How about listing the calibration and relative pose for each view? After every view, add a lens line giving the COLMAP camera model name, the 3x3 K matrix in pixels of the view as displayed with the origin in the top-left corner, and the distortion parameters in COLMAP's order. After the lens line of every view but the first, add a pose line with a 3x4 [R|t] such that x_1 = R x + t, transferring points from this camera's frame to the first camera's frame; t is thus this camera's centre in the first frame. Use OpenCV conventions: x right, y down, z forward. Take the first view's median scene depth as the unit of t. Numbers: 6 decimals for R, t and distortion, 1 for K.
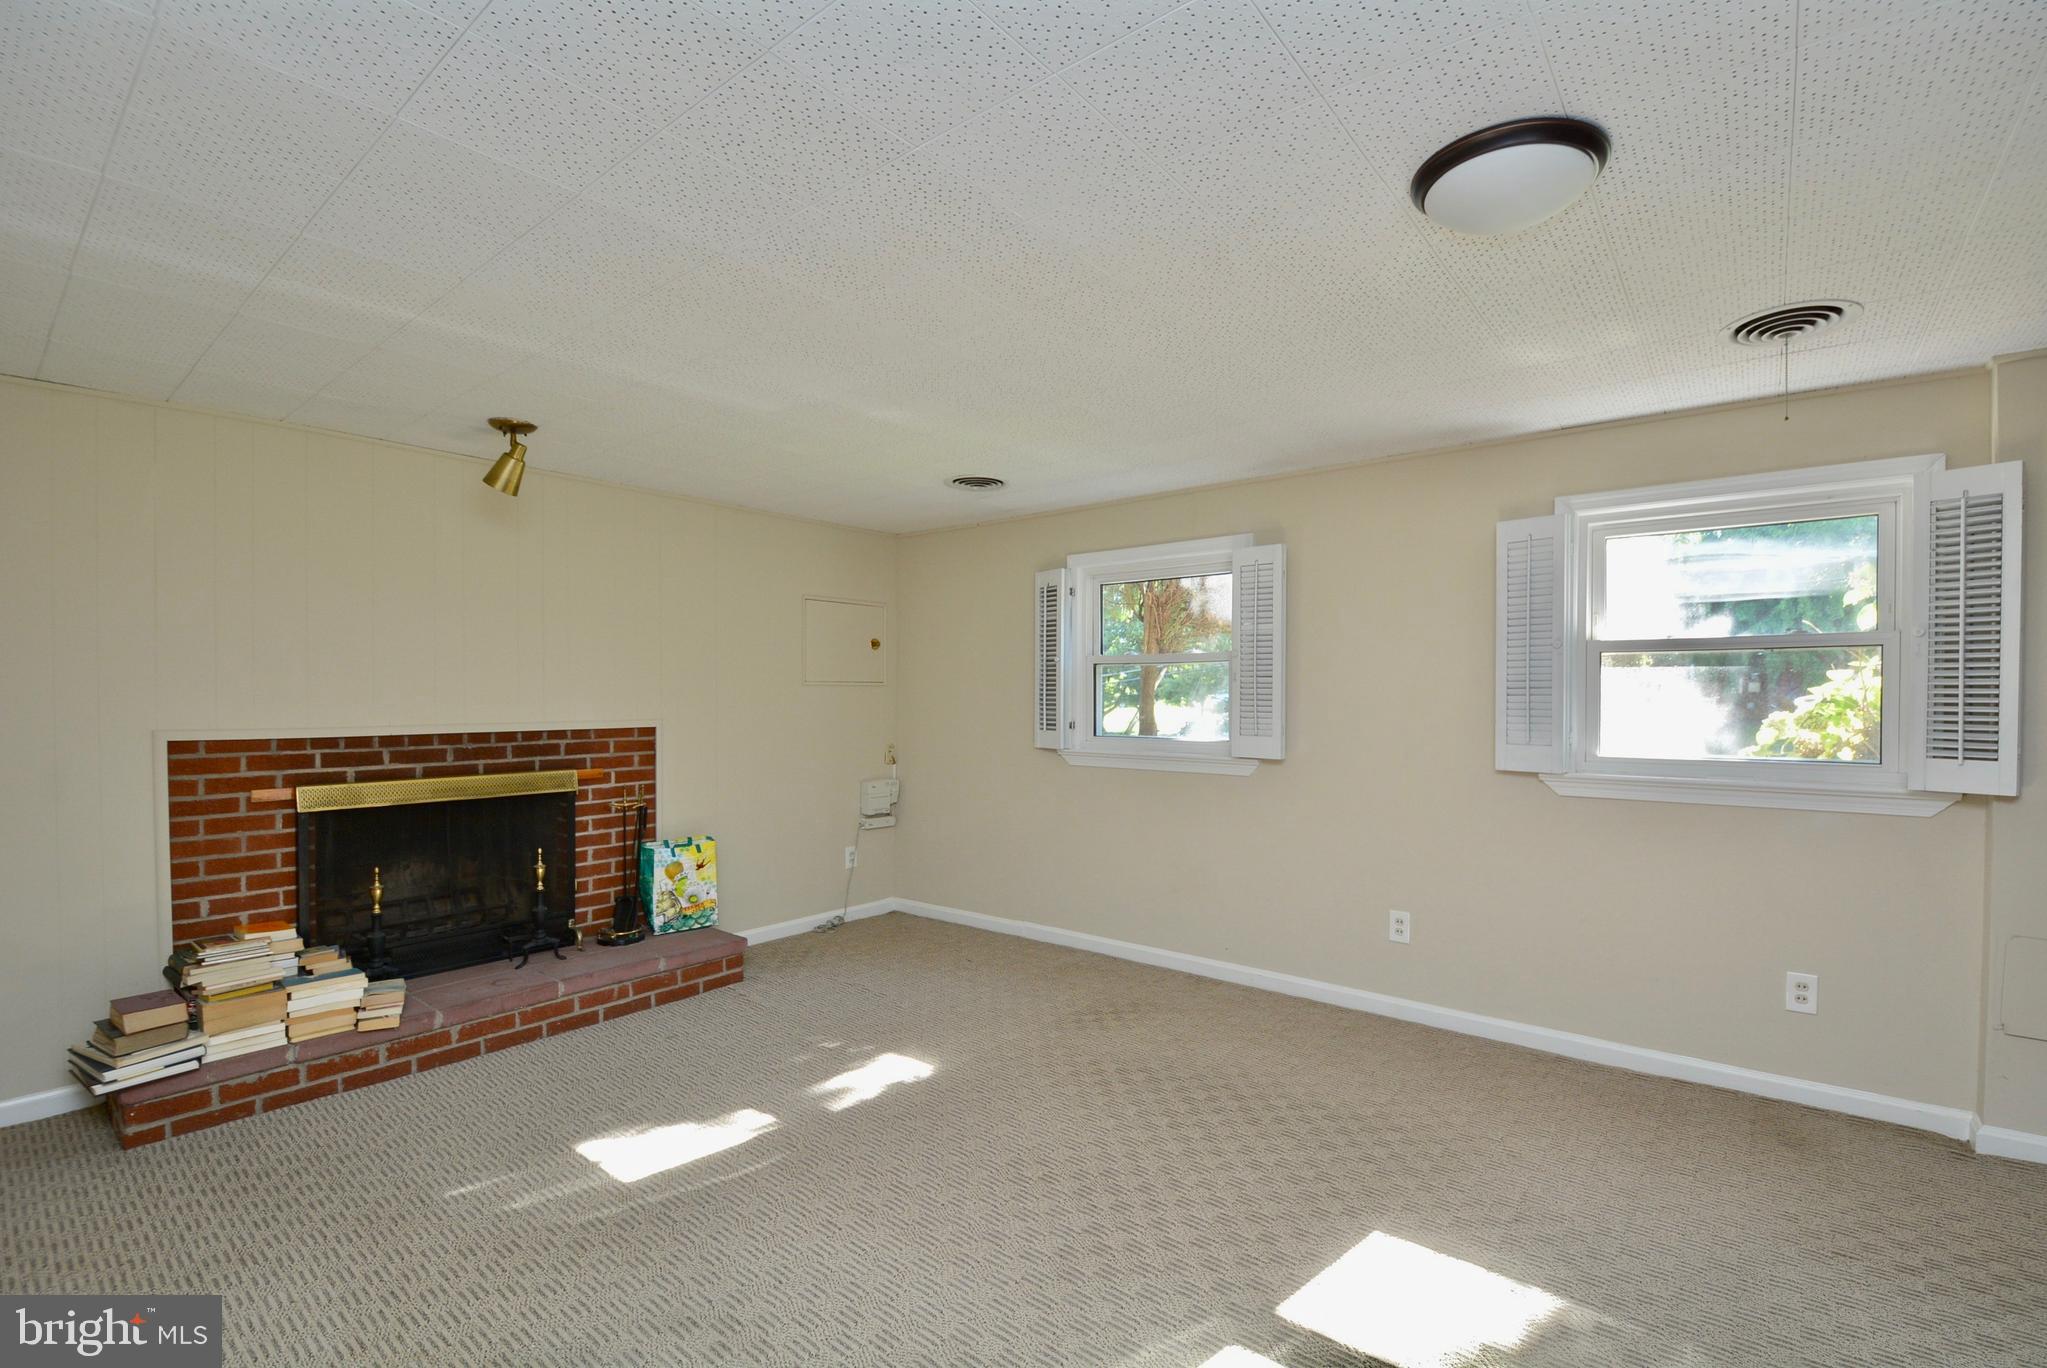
lens RADIAL K [[901.0, 0, 1046.6], [0, 901.0, 709.7], [0, 0, 1]] dist [0.025013, -0.026360]
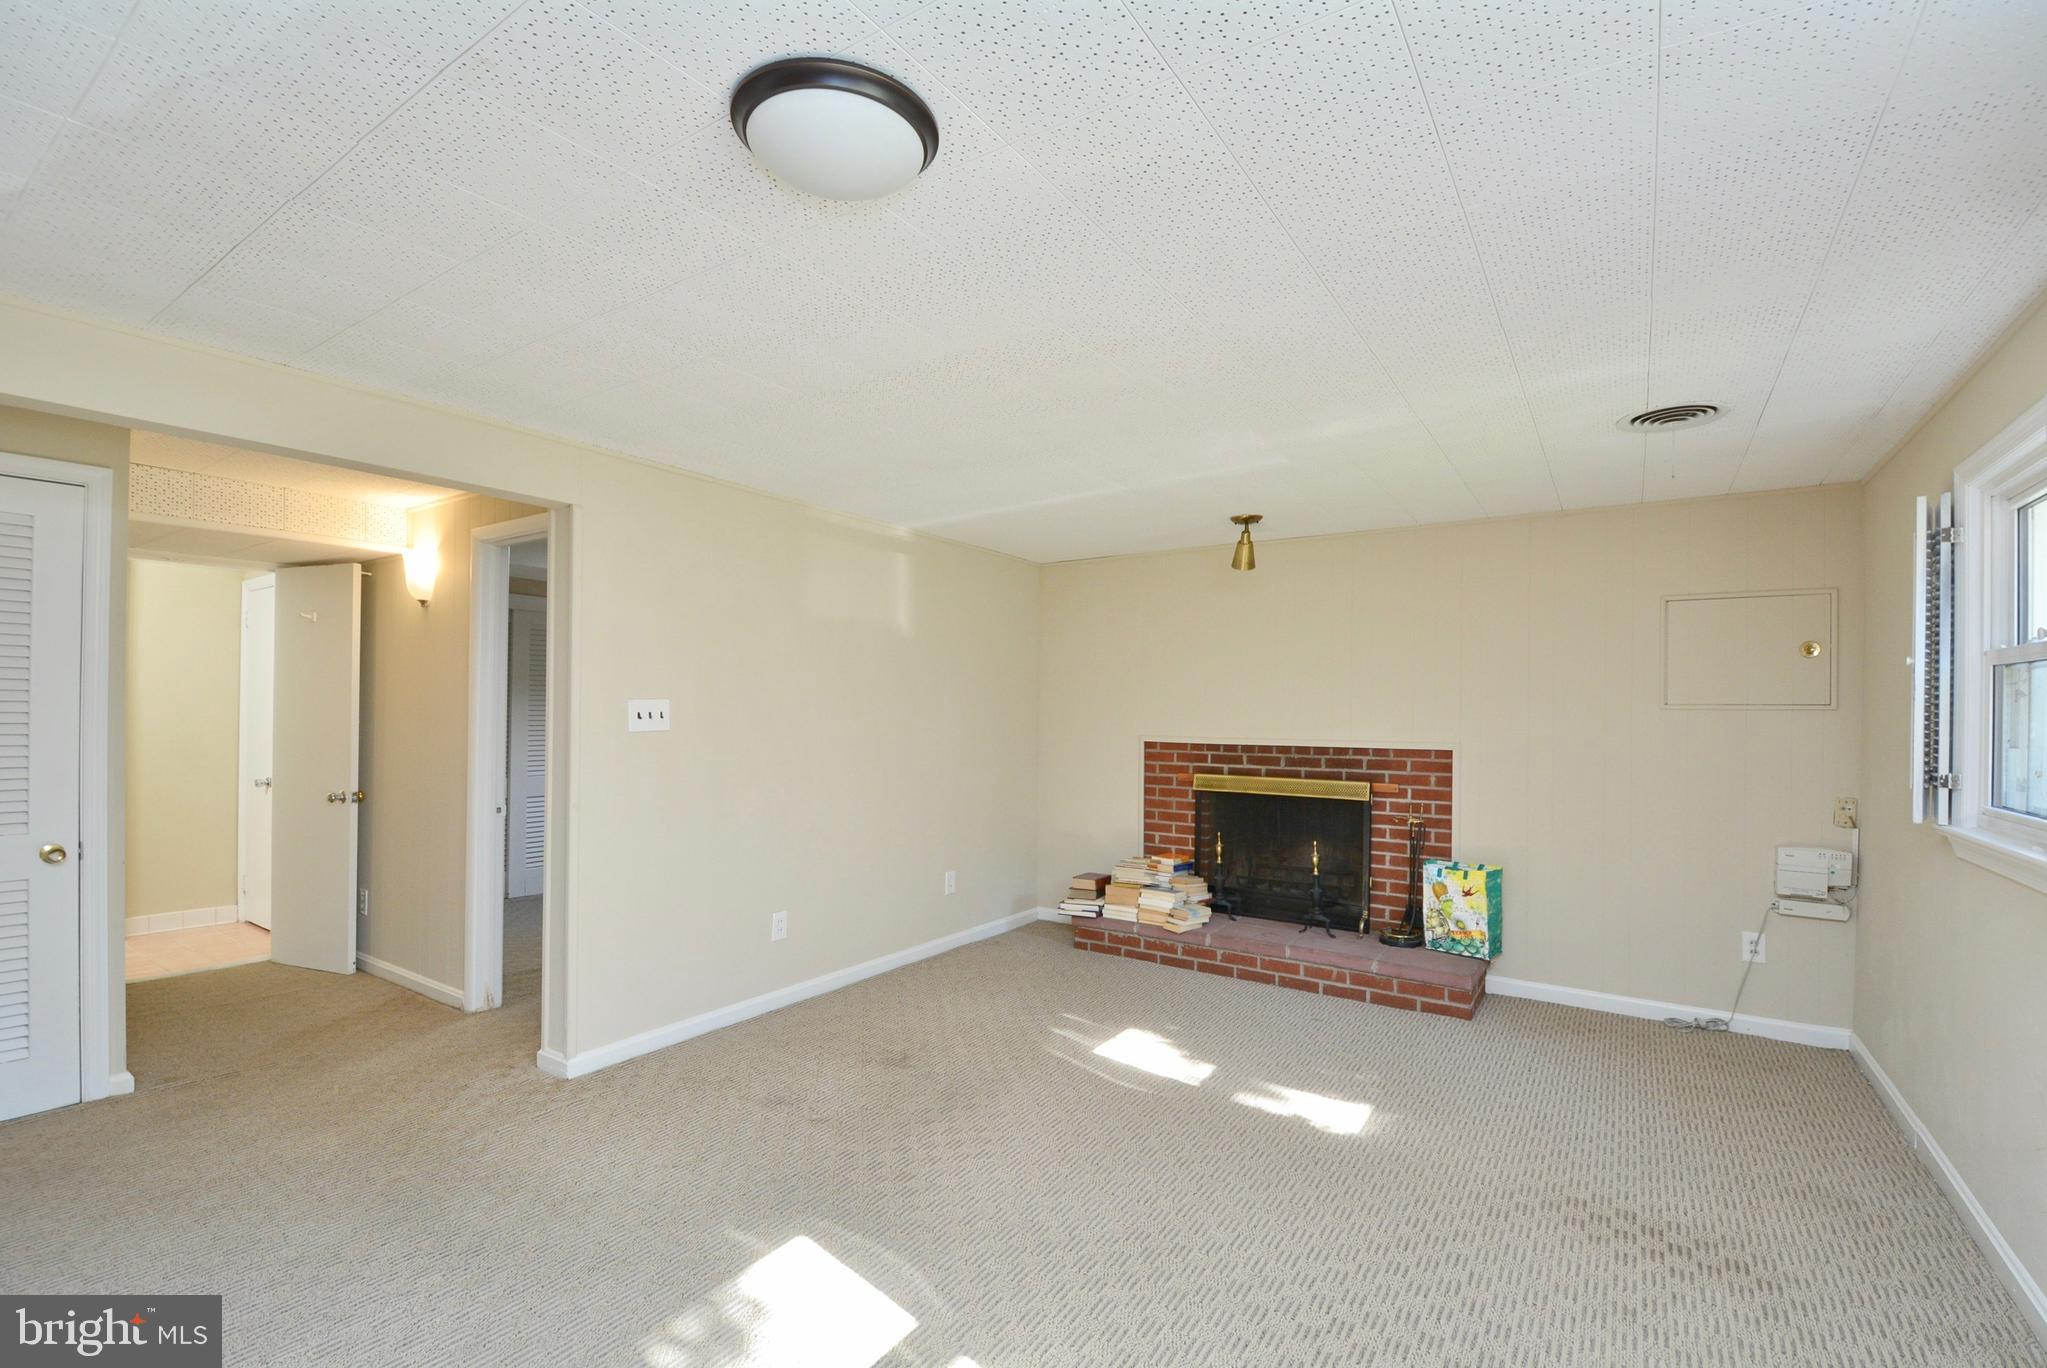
lens RADIAL K [[901.0, 0, 1046.6], [0, 901.0, 709.7], [0, 0, 1]] dist [0.025013, -0.026360]
pose [[0.089806, -0.002623, -0.995956, 0.627993], [-0.026052, 0.999648, -0.004981, -0.011273], [0.995618, 0.026394, 0.089706, 0.505896]]
